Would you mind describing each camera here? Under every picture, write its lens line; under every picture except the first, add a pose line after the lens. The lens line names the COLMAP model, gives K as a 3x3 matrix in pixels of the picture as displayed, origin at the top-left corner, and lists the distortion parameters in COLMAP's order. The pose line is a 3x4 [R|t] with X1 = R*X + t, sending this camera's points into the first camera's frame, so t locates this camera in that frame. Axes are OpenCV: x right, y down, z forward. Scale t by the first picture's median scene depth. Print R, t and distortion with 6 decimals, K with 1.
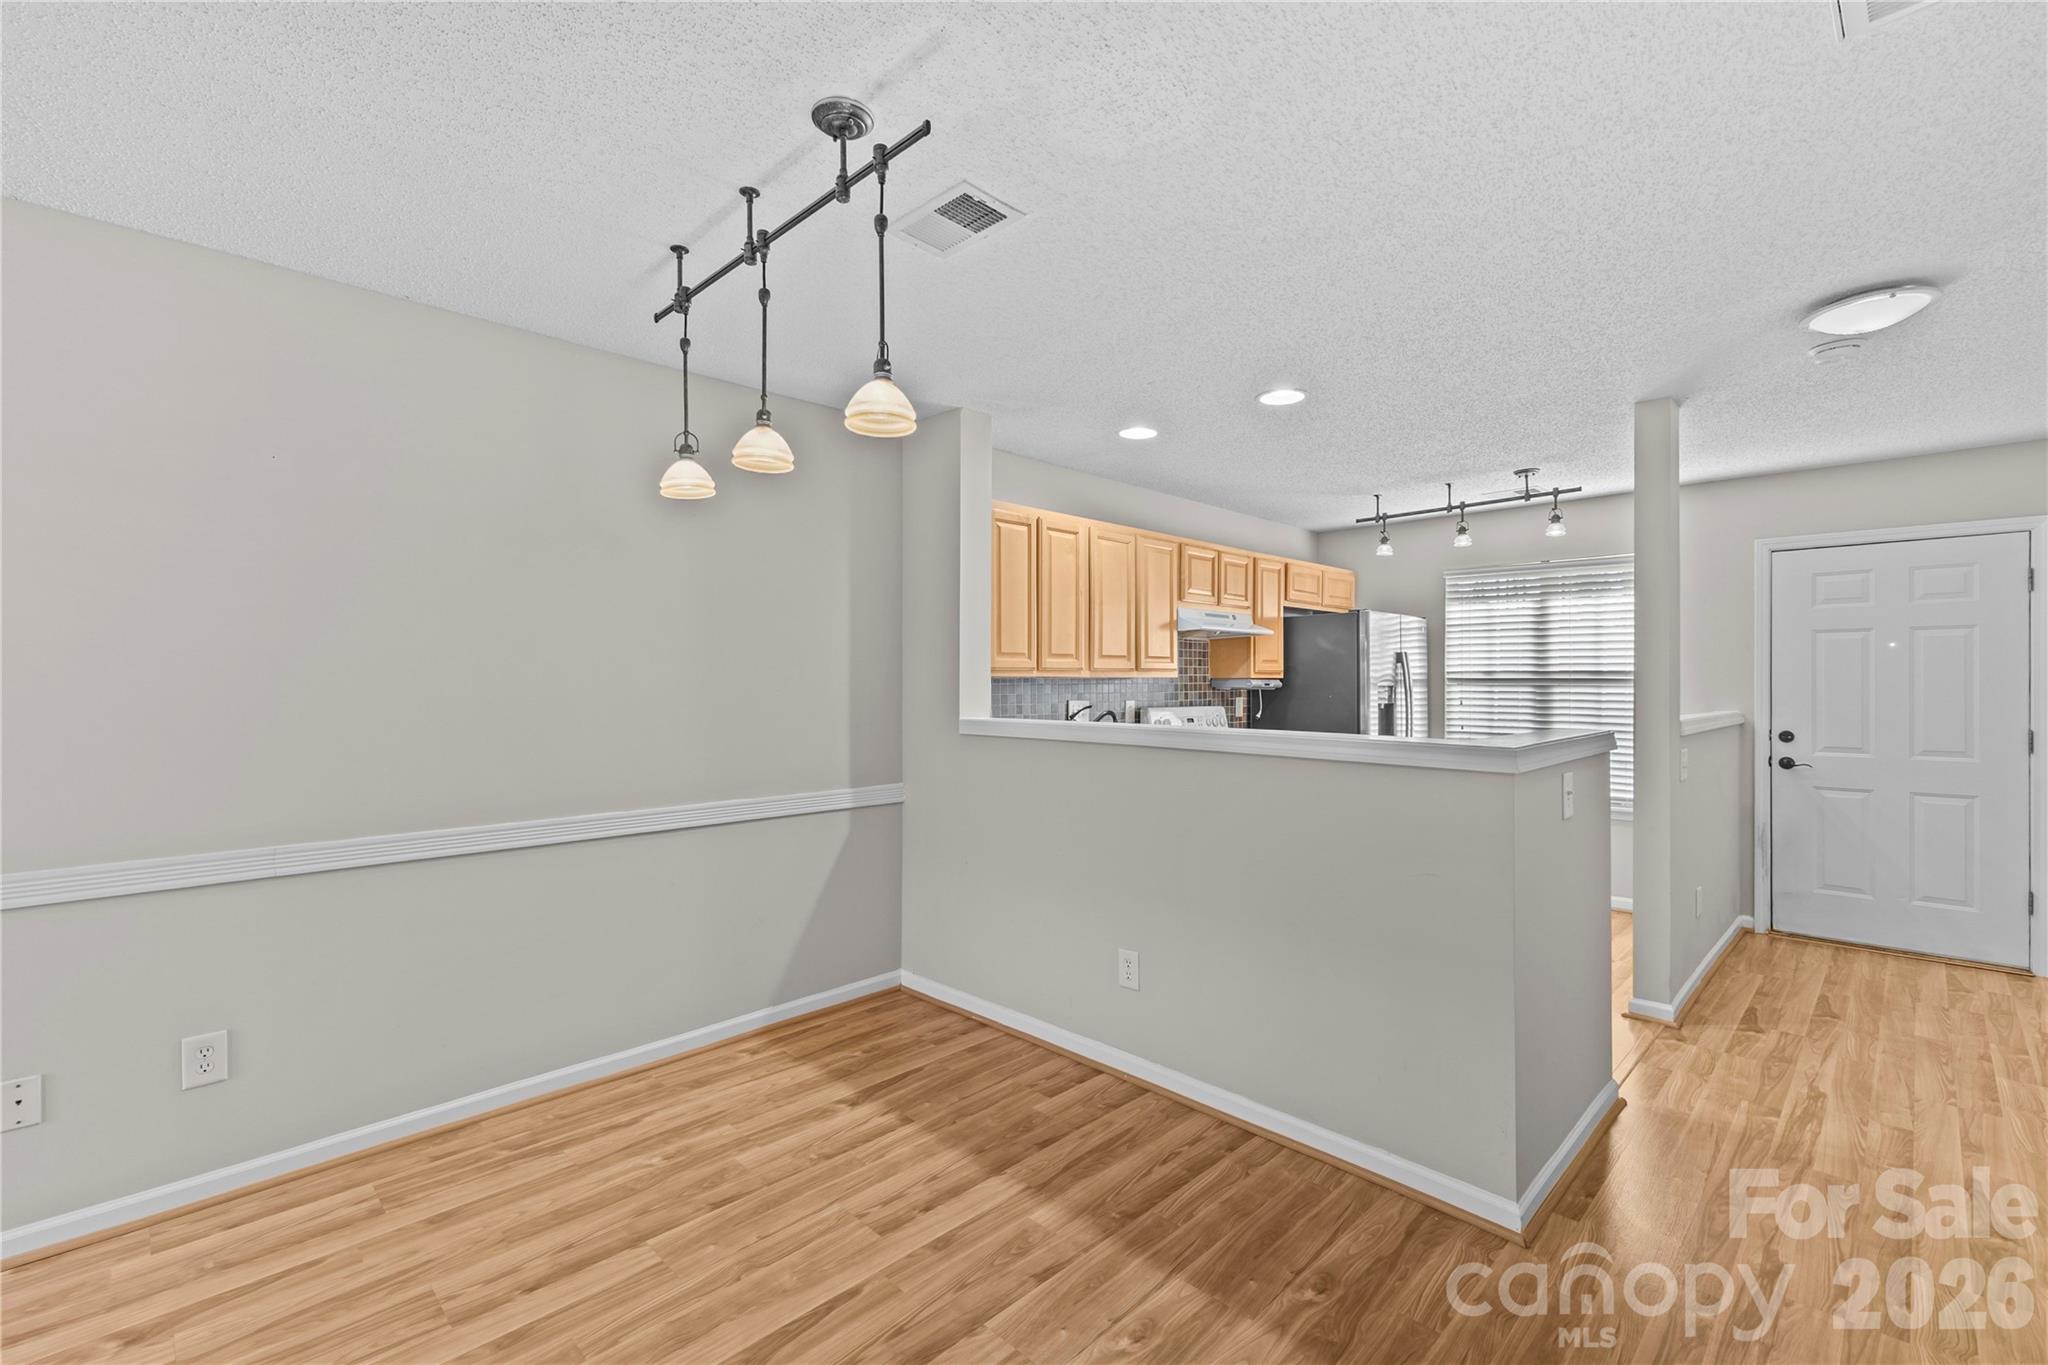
lens RADIAL K [[898.1, 0, 1021.6], [0, 898.1, 685.5], [0, 0, 1]] dist [0.009407, -0.000665]
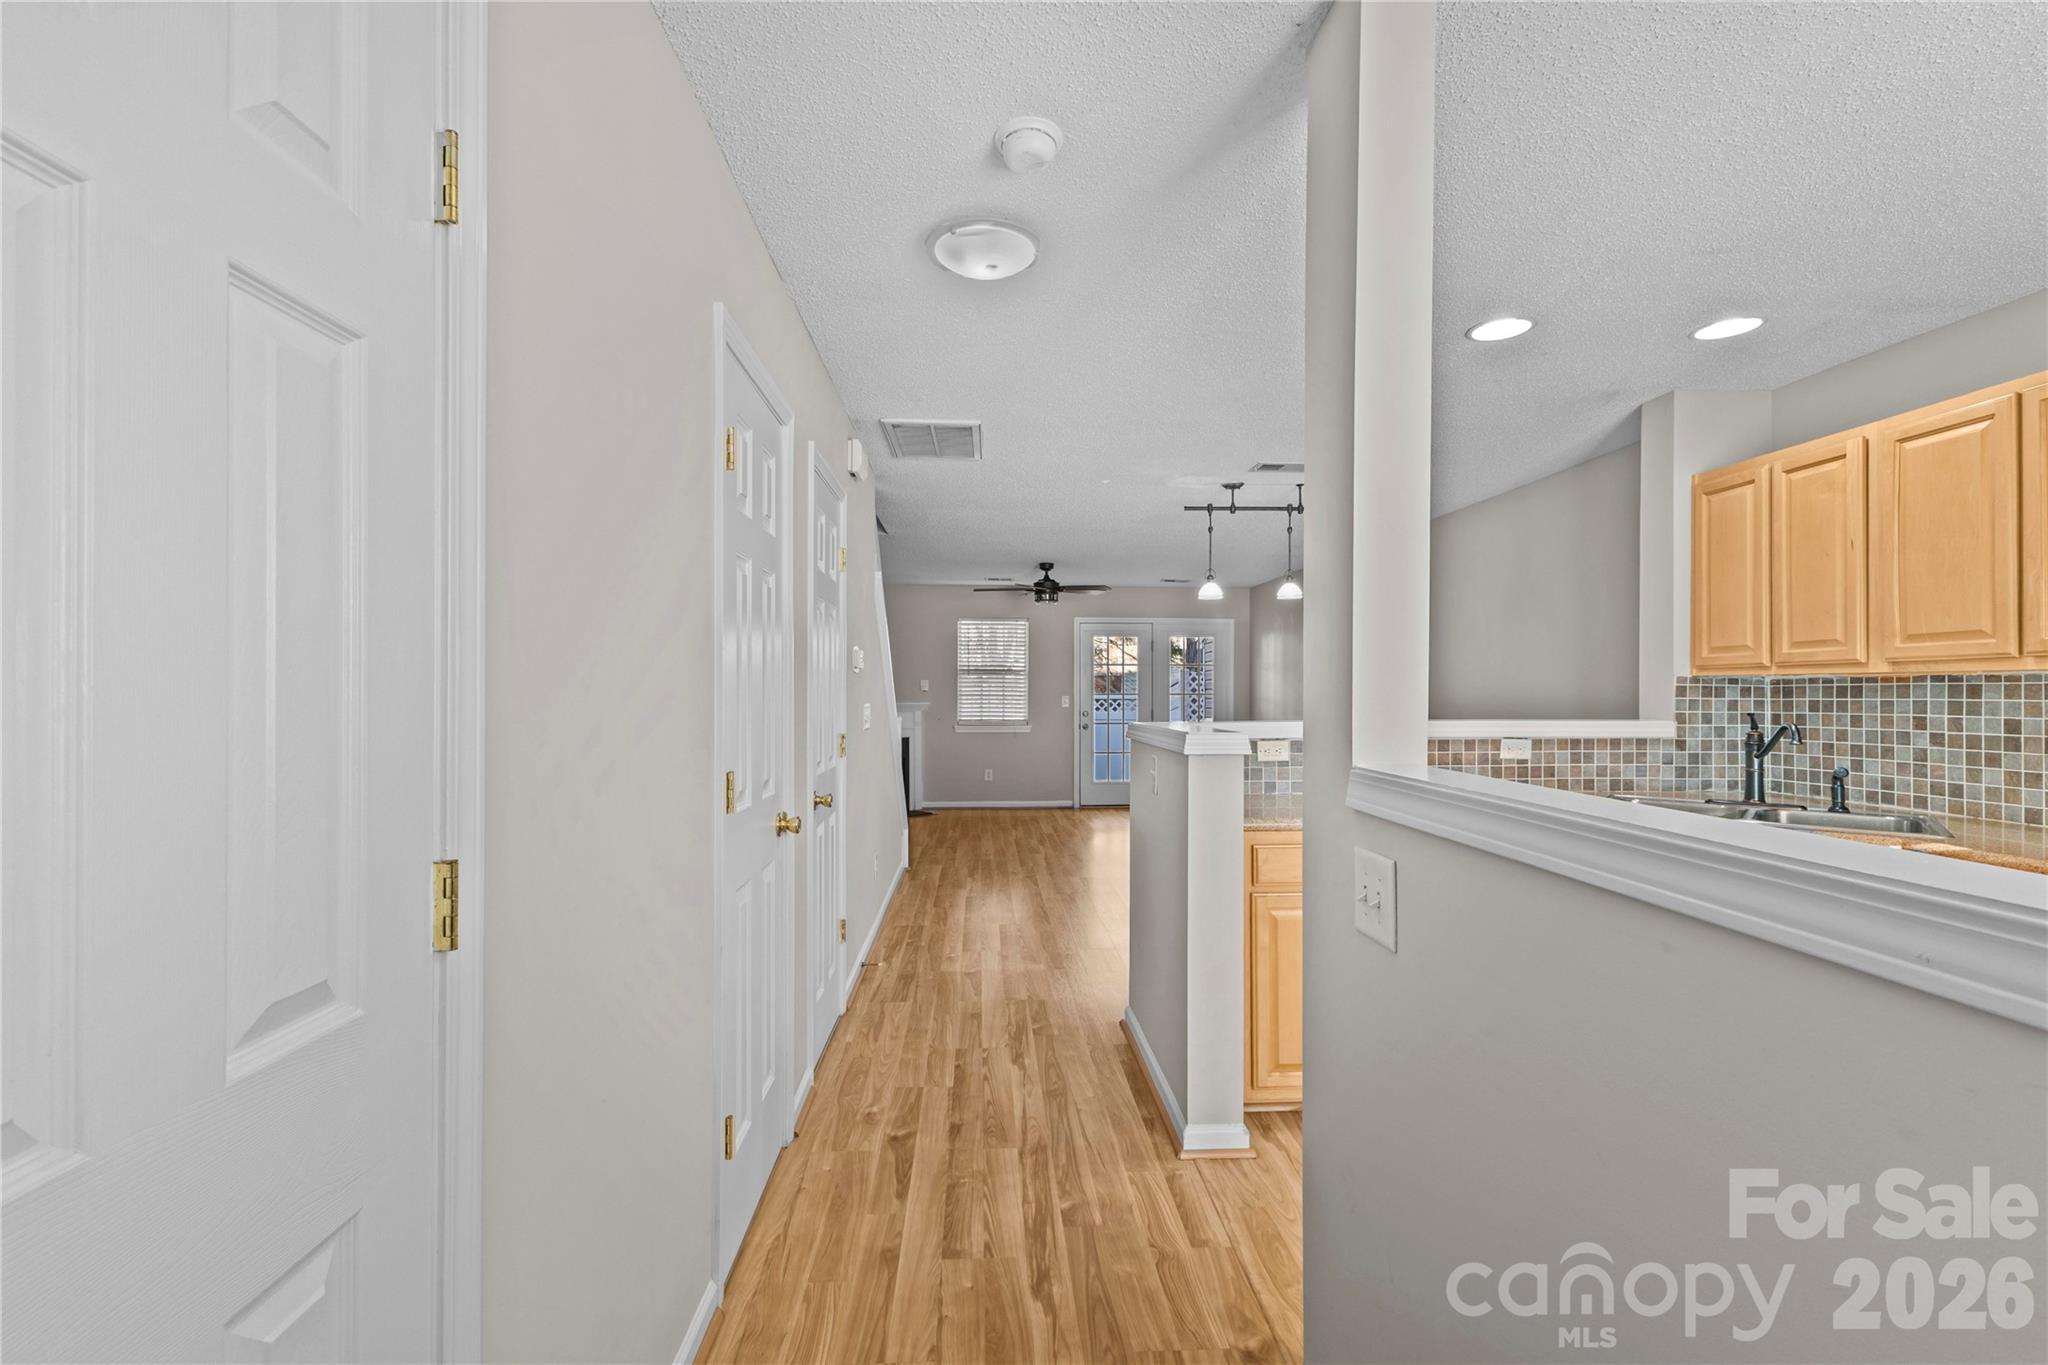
lens RADIAL K [[883.3, 0, 991.1], [0, 883.3, 689.4], [0, 0, 1]] dist [0.001509, -0.000112]
pose [[-0.698461, 0.001219, -0.715647, 0.860979], [0.000035, 0.999999, 0.001670, 0.000968], [0.715648, 0.001141, -0.698460, 0.895965]]
